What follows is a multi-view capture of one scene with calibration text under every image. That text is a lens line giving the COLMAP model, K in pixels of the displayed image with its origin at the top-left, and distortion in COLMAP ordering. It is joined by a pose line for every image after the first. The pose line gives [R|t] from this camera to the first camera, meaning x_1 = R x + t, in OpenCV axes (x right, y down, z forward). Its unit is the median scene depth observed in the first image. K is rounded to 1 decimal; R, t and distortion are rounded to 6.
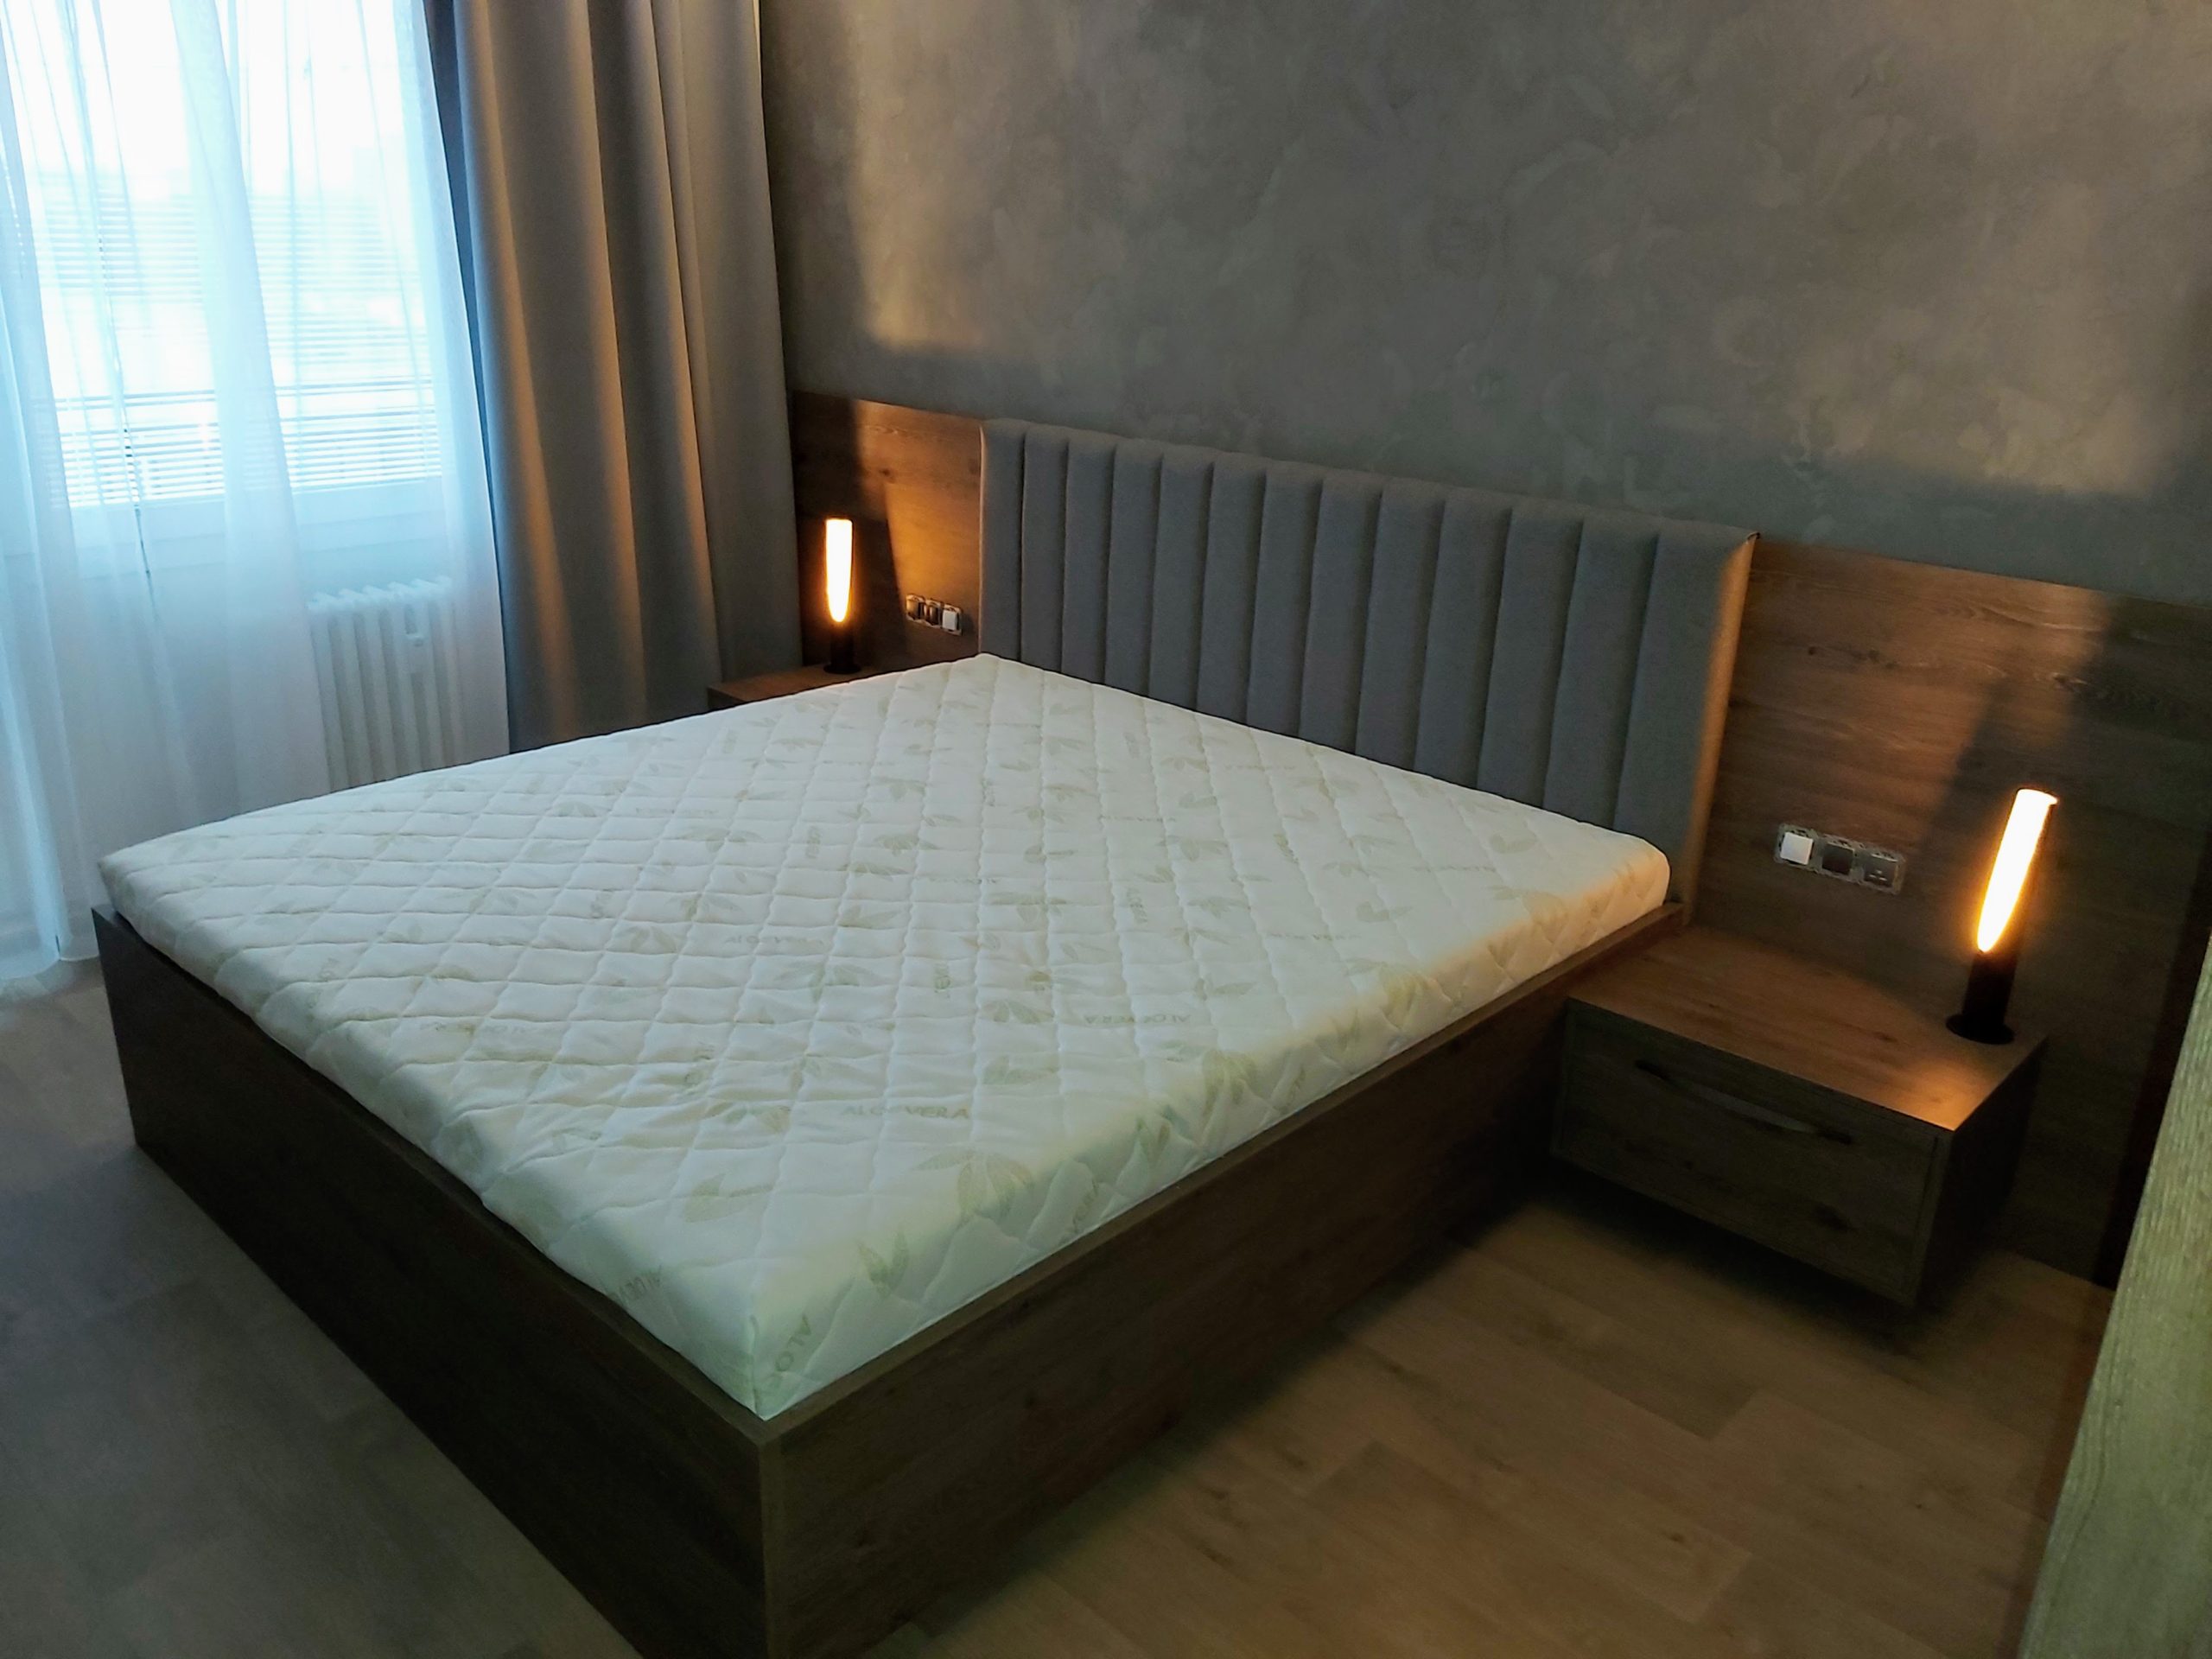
lens RADIAL K [[1685.8, 0, 1101.2], [0, 1685.8, 819.7], [0, 0, 1]] dist [-0.007505, -0.003268]
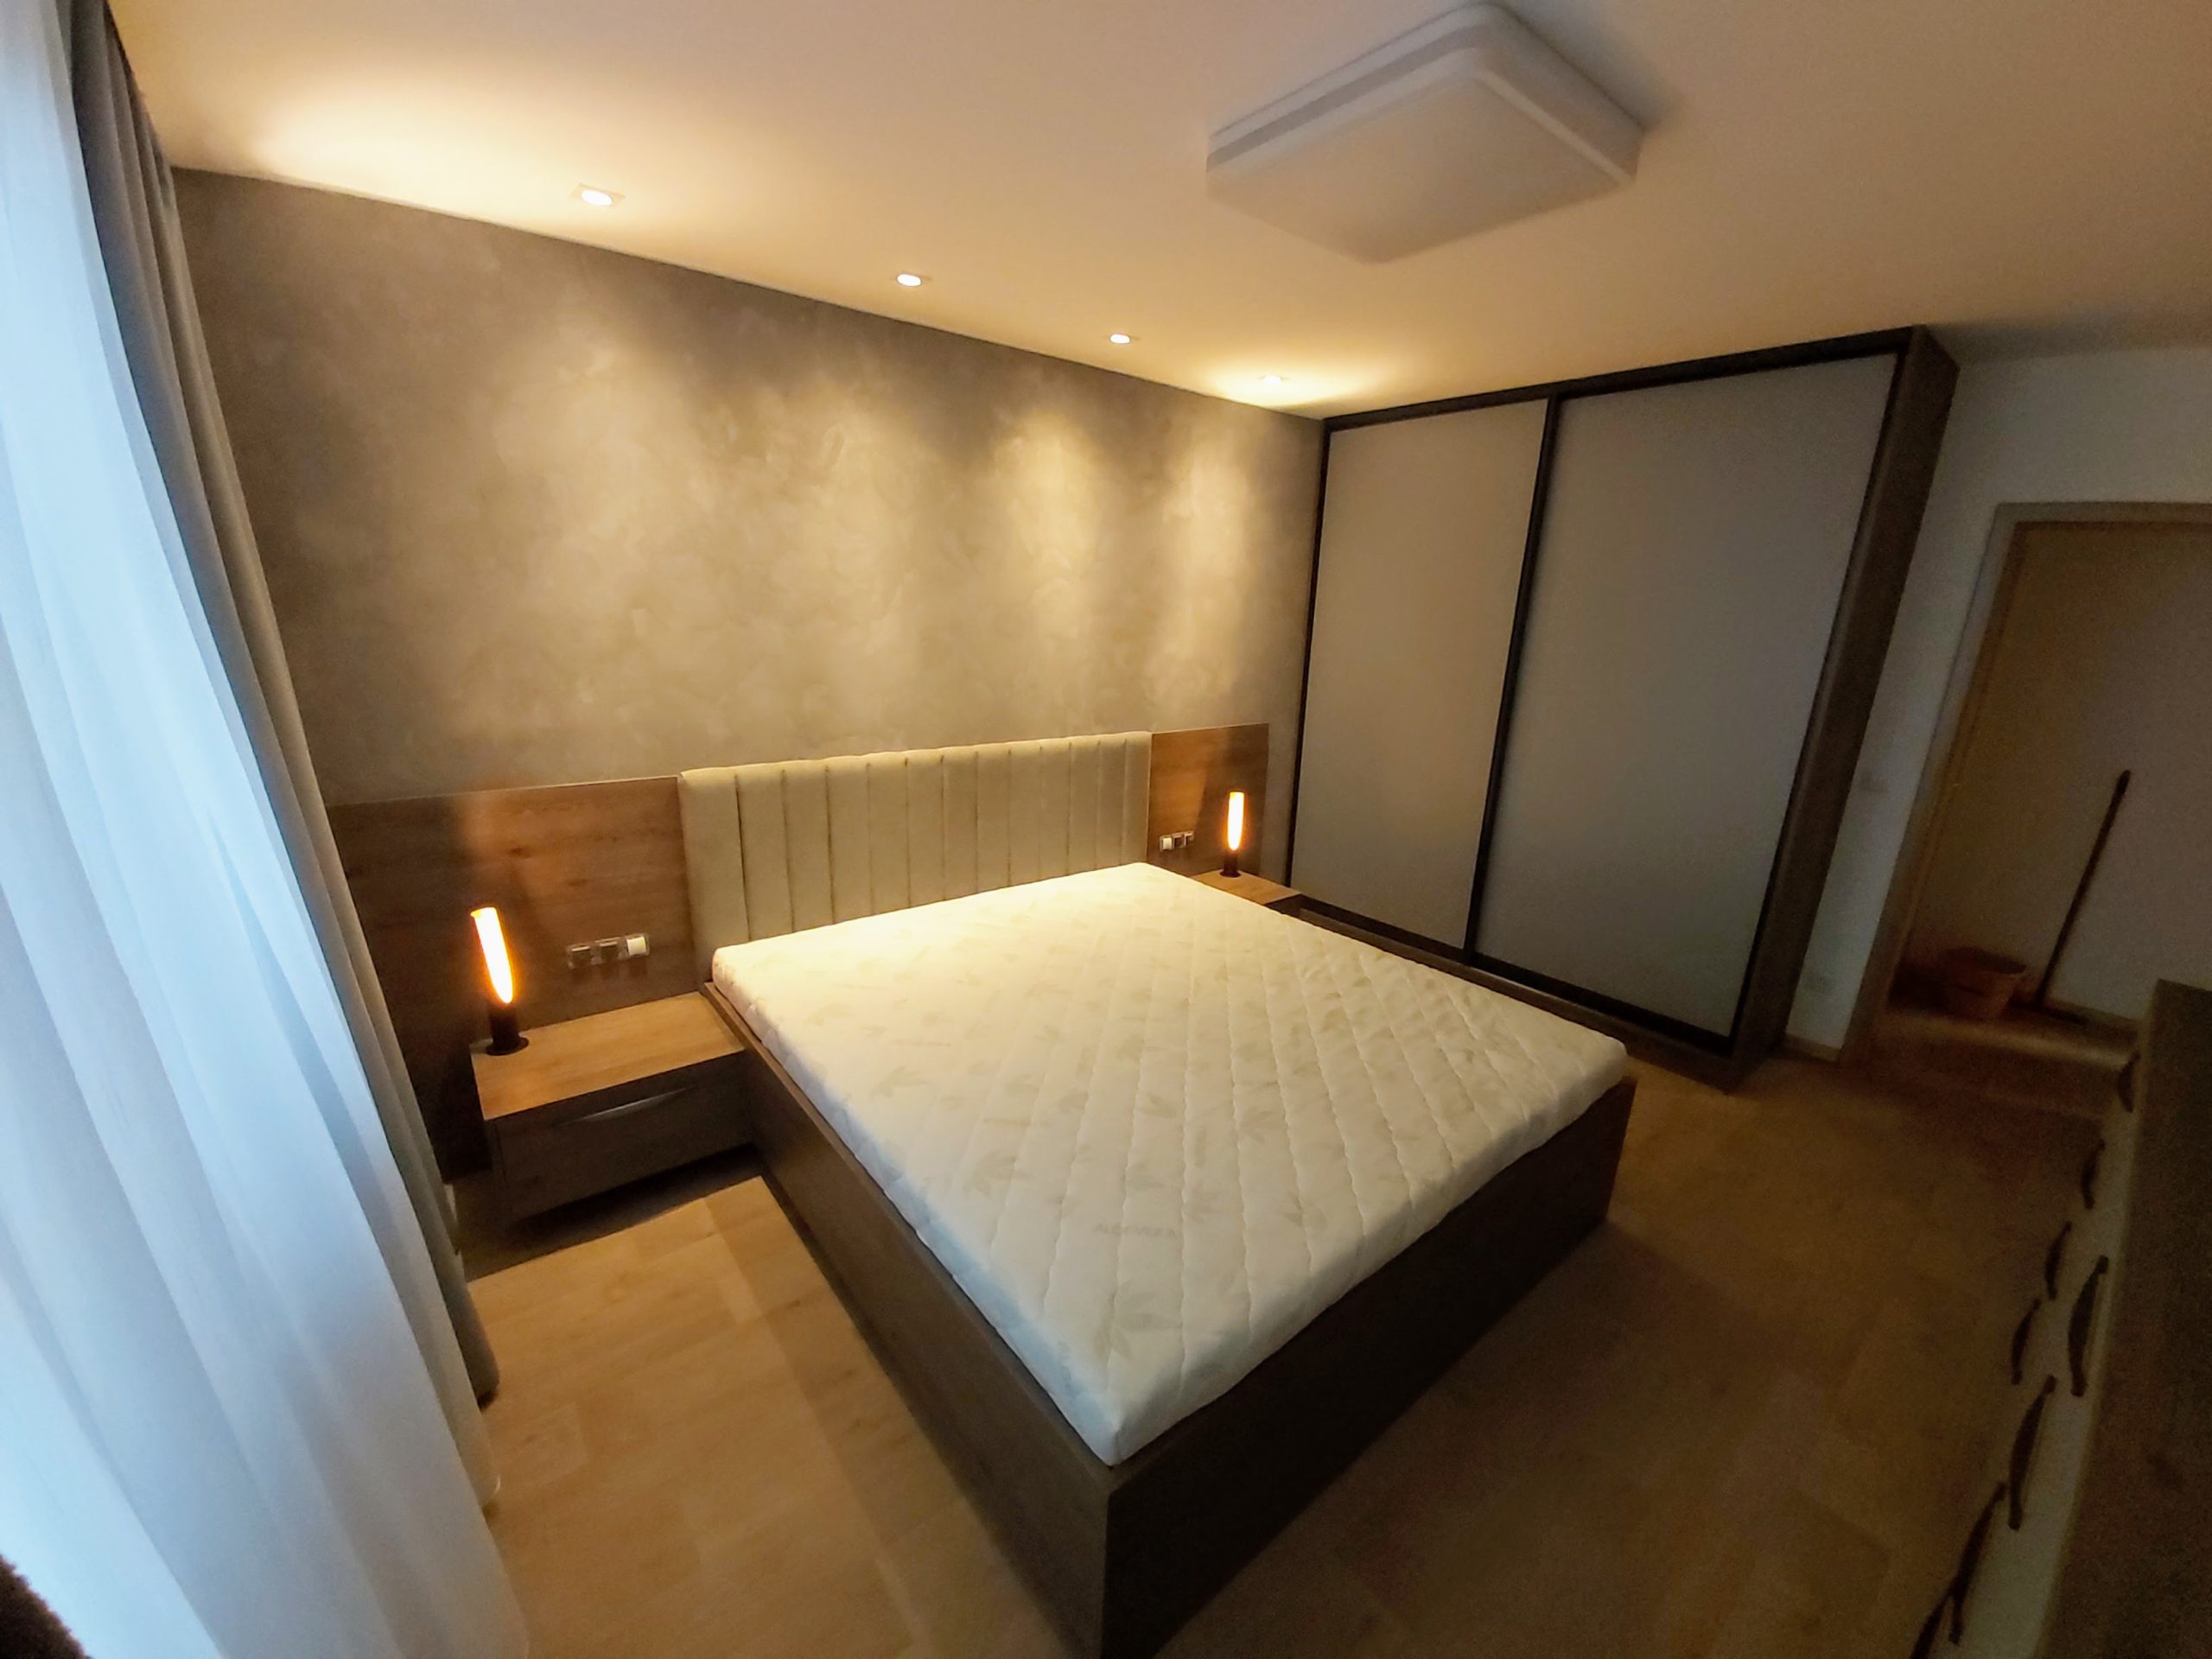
lens RADIAL K [[868.6, 0, 1106.0], [0, 868.6, 829.5], [0, 0, 1]] dist [-0.000314, -0.000030]
pose [[0.143811, -0.283886, 0.948012, -0.900185], [0.304704, 0.924132, 0.230512, -0.352220], [-0.941528, 0.255713, 0.219401, 0.797210]]
